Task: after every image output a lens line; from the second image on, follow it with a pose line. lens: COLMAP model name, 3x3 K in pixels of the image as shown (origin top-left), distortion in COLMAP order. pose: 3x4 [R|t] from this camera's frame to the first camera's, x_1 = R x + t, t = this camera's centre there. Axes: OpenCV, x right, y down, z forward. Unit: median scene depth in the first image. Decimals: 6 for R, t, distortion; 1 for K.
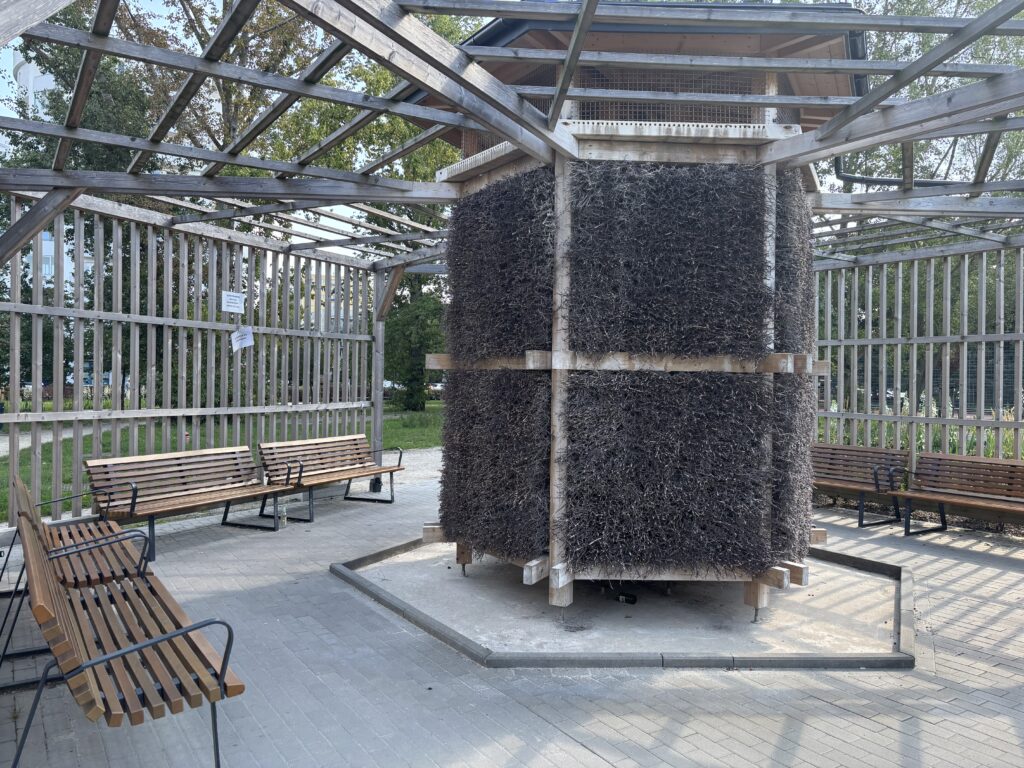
lens RADIAL K [[777.8, 0, 511.7], [0, 777.8, 370.4], [0, 0, 1]] dist [0.060663, 0.006652]
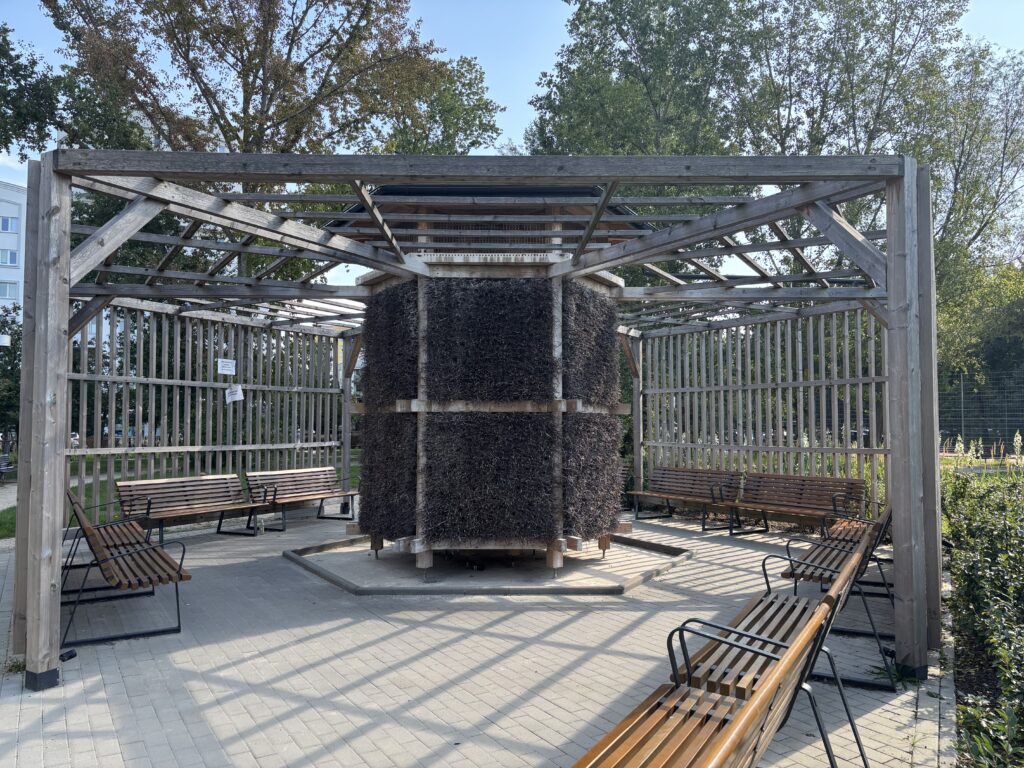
lens RADIAL K [[777.2, 0, 512.0], [0, 777.2, 384.0], [0, 0, 1]] dist [0.092438, -0.006709]
pose [[0.999151, -0.016099, -0.037921, 0.248814], [0.014444, 0.998948, -0.043516, 0.010773], [0.038582, 0.042932, 0.998333, -0.438701]]
